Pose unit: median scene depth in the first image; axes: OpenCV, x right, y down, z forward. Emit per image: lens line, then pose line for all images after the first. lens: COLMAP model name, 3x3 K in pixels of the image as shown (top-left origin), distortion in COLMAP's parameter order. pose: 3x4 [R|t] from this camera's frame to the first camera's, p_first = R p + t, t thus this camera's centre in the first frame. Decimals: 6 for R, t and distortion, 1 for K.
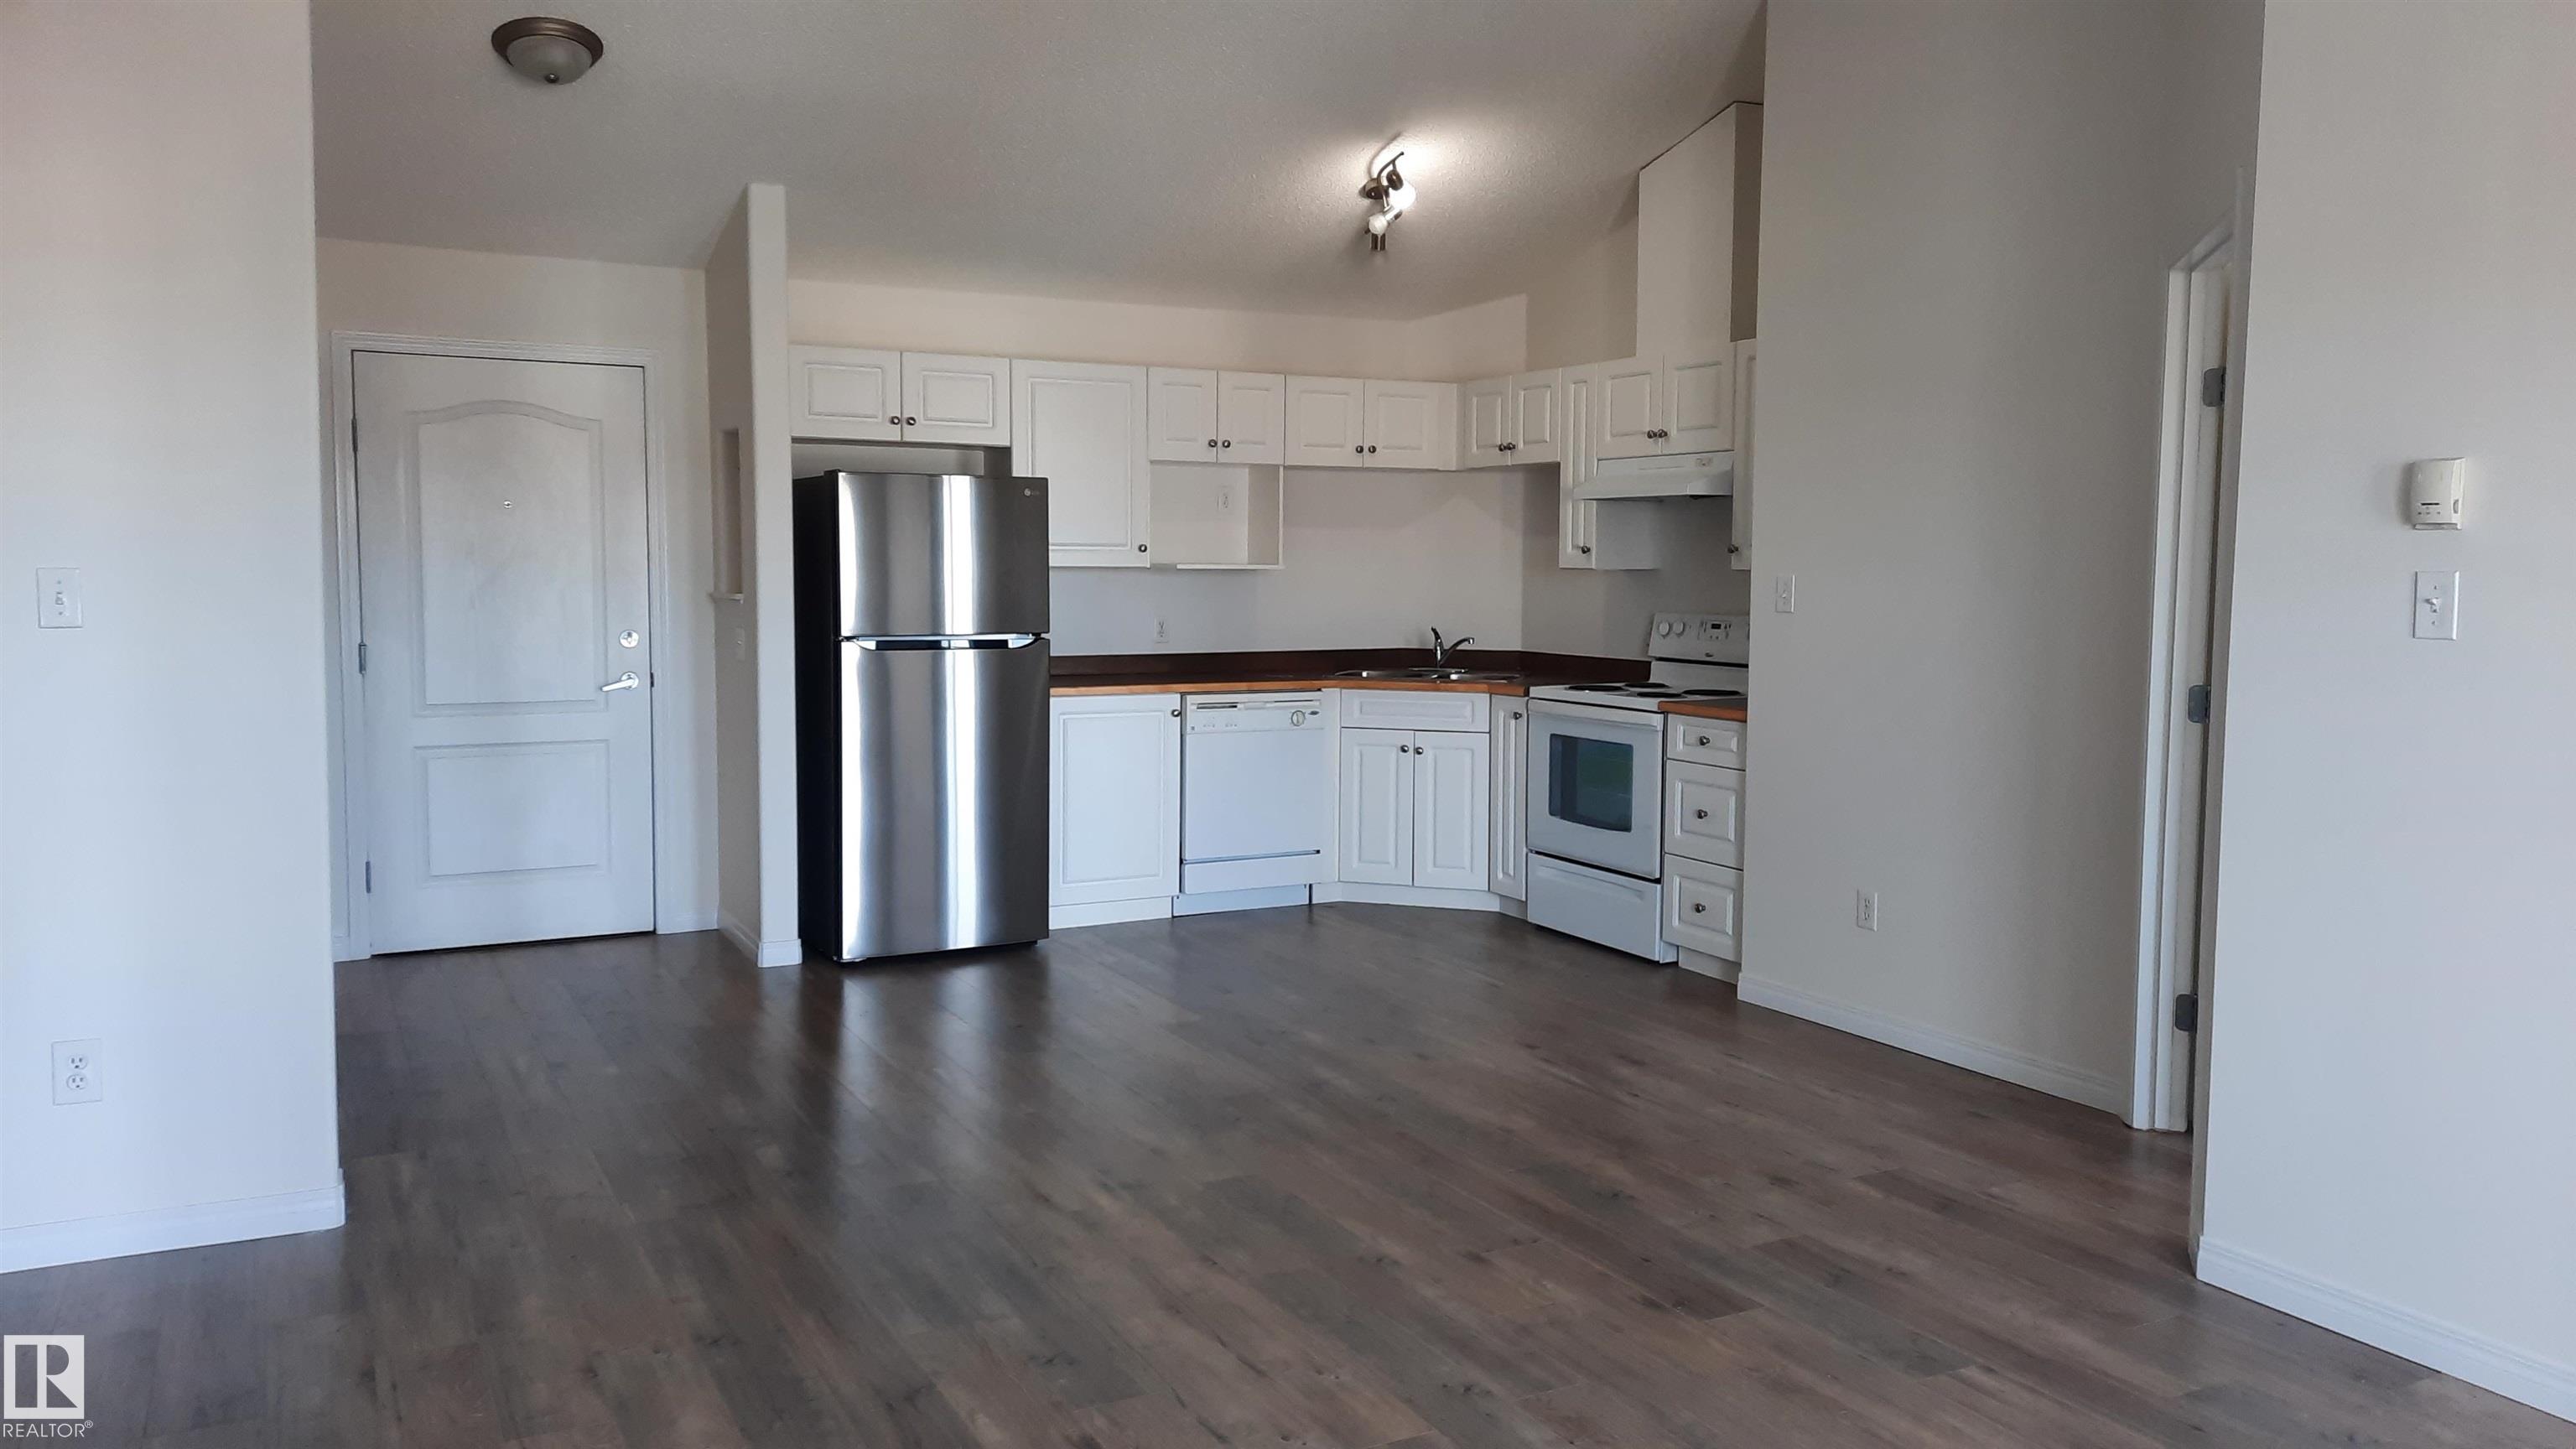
lens RADIAL K [[1835.3, 0, 1267.8], [0, 1835.3, 693.6], [0, 0, 1]] dist [0.047712, -0.003011]
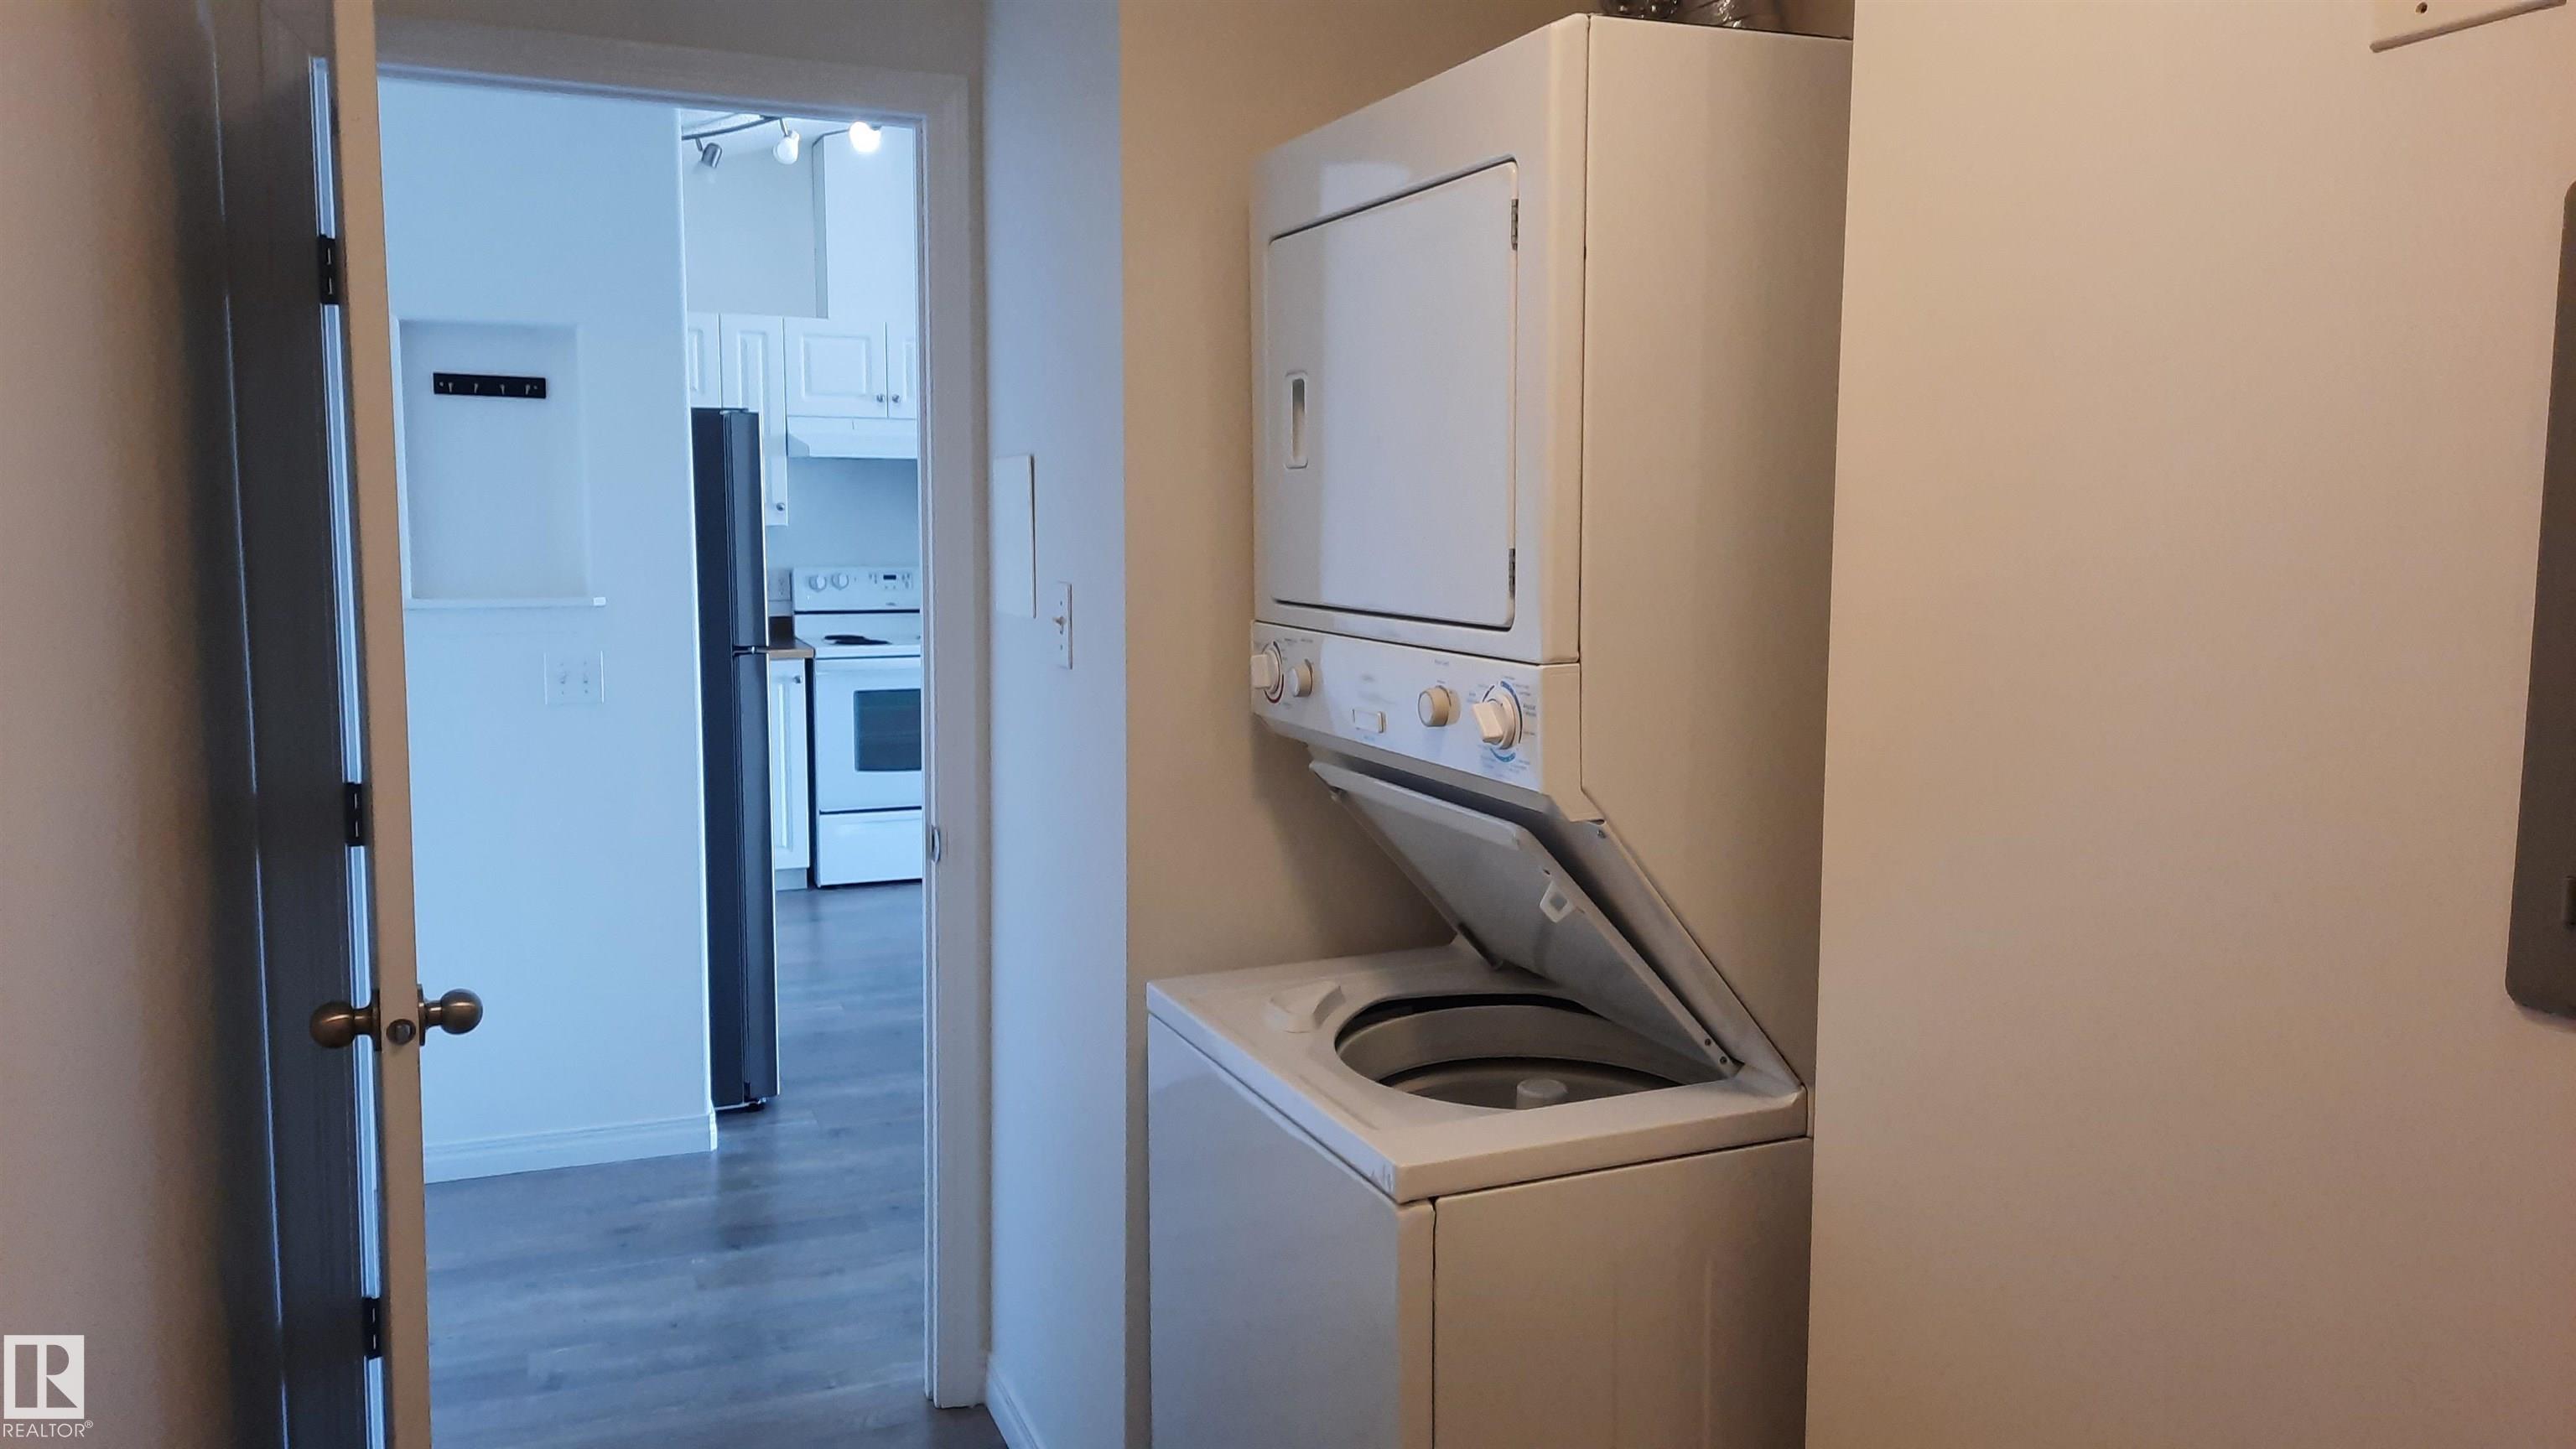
lens RADIAL K [[1835.3, 0, 1267.8], [0, 1835.3, 693.6], [0, 0, 1]] dist [0.047712, -0.003011]
pose [[0.061883, -0.098193, 0.993242, -0.802398], [0.074865, 0.992802, 0.093485, -0.051346], [-0.995272, 0.068574, 0.068789, 0.678029]]
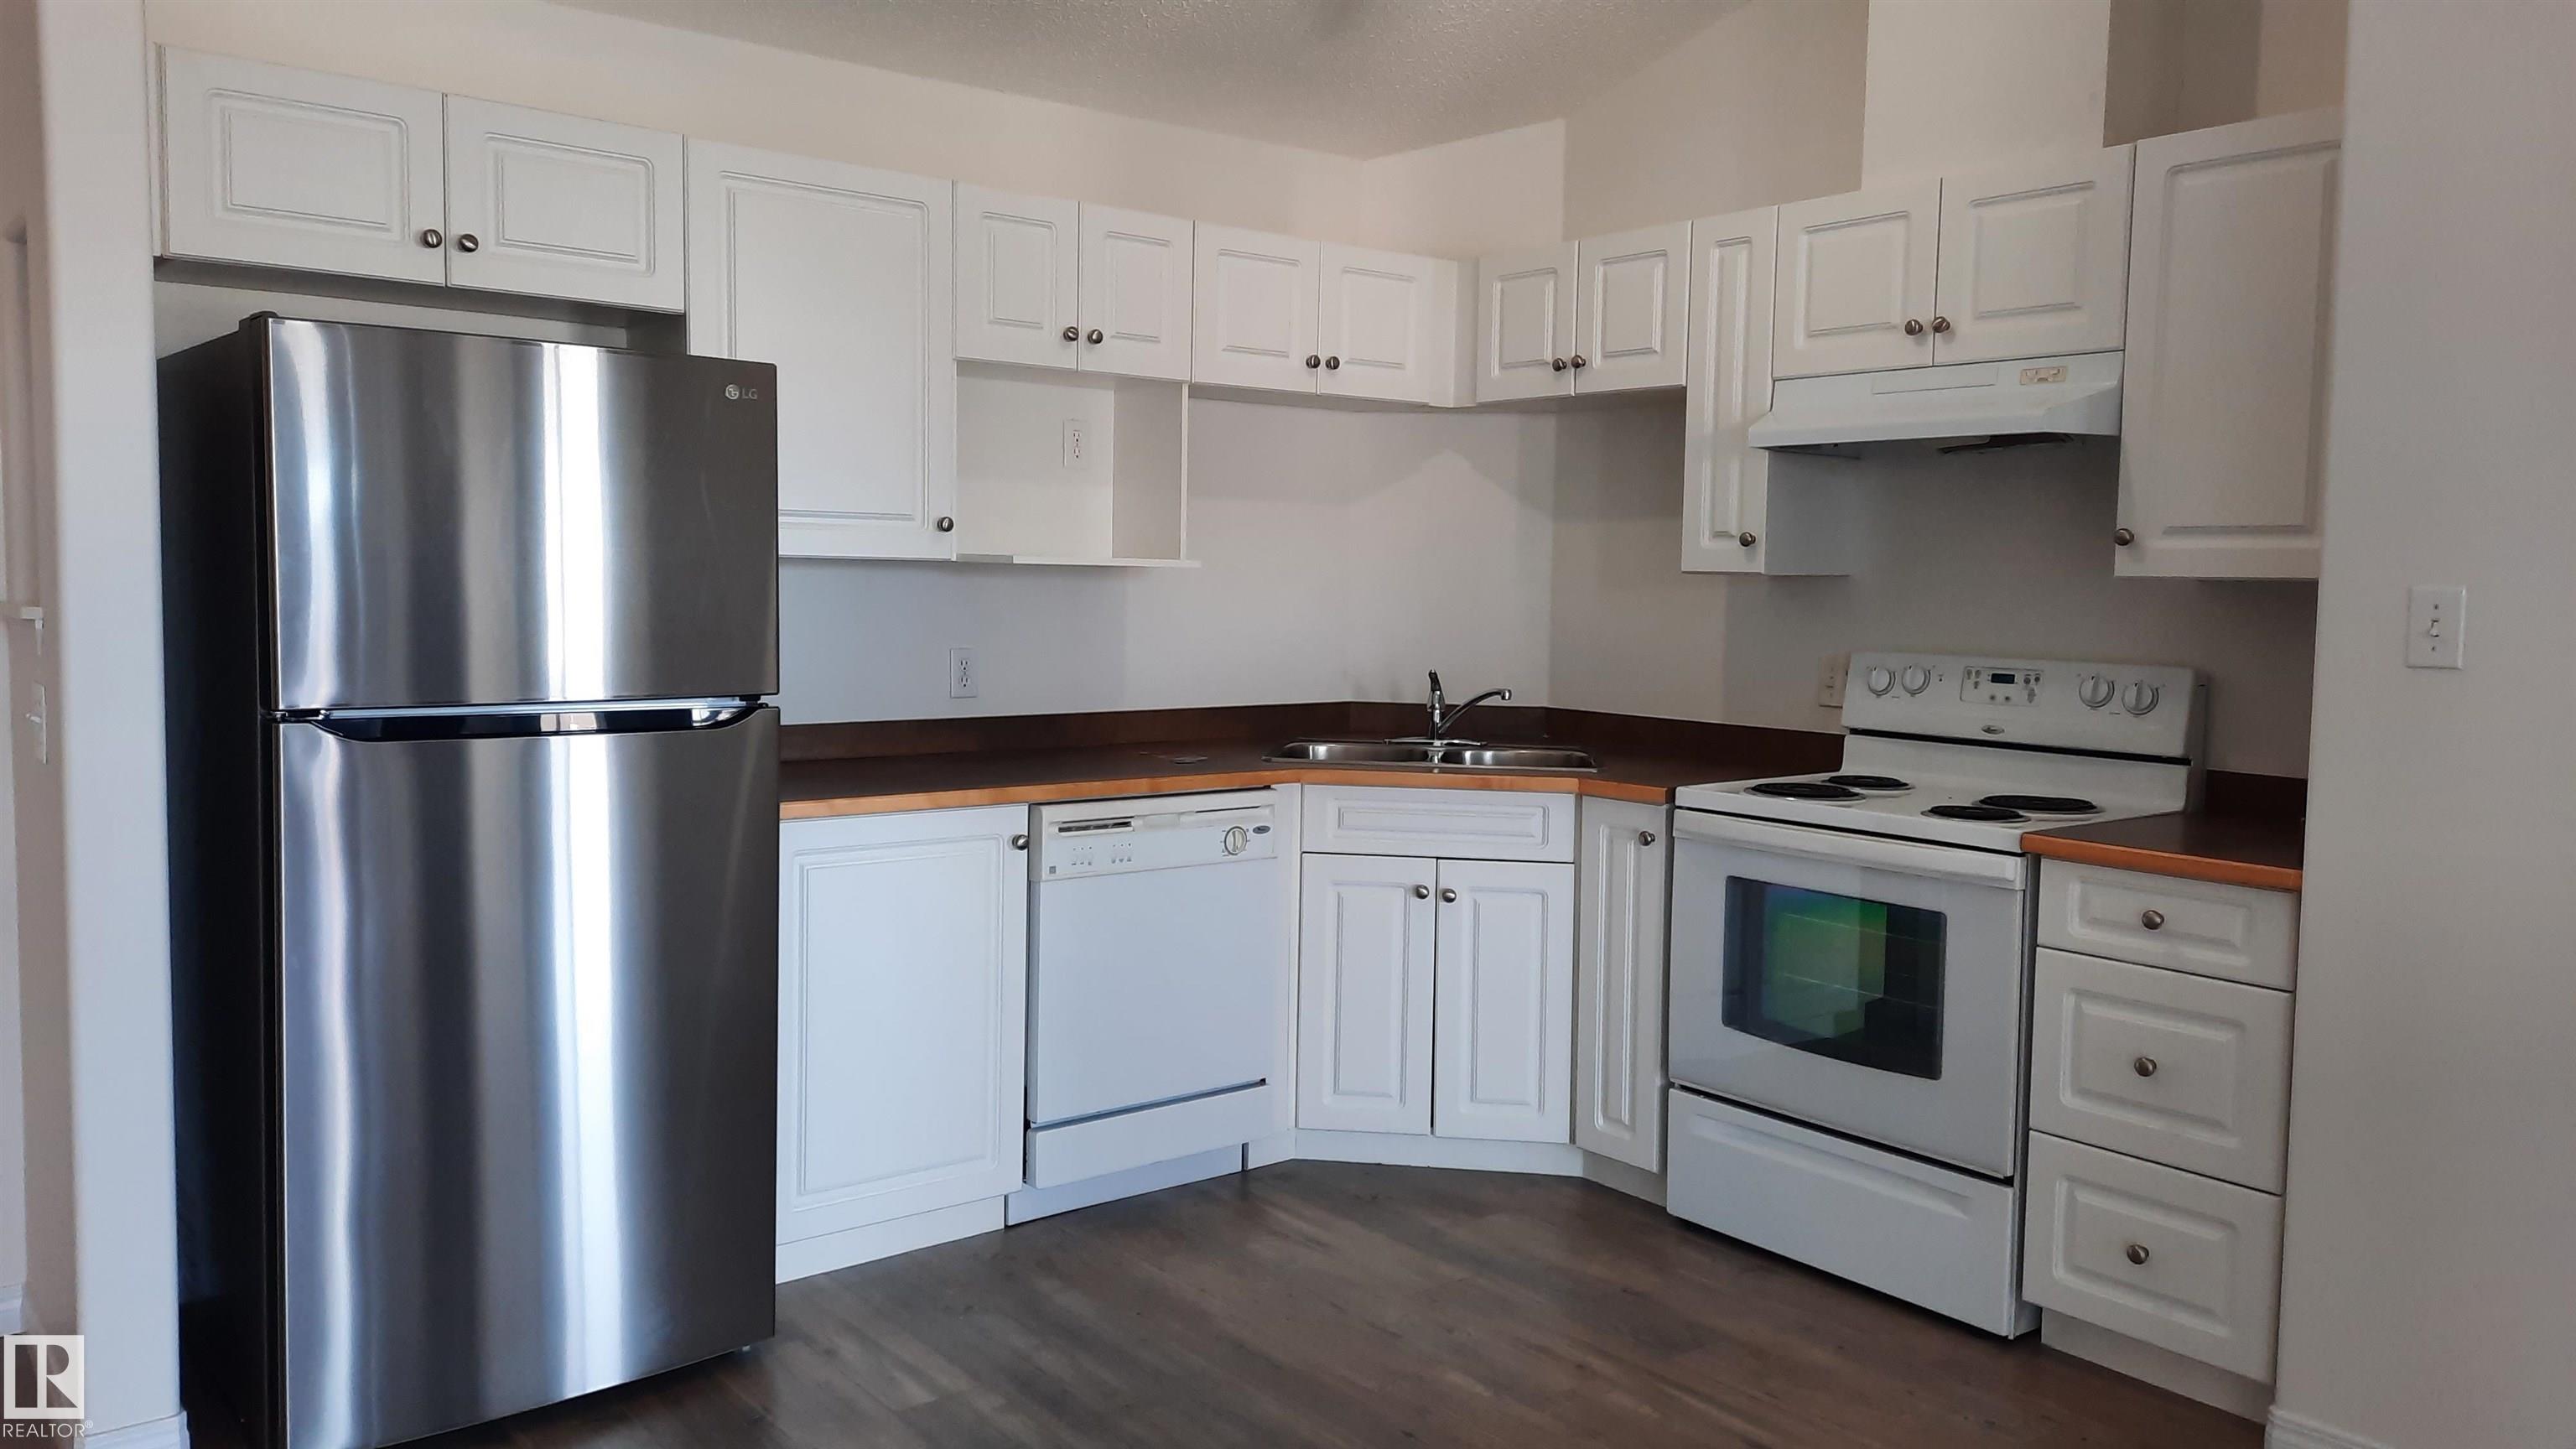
lens RADIAL K [[1835.3, 0, 1267.8], [0, 1835.3, 693.6], [0, 0, 1]] dist [0.047712, -0.003011]
pose [[0.982300, -0.000346, 0.187315, -0.077566], [0.000932, 0.999995, -0.003041, -0.029272], [-0.187313, 0.003162, 0.982295, 0.471181]]
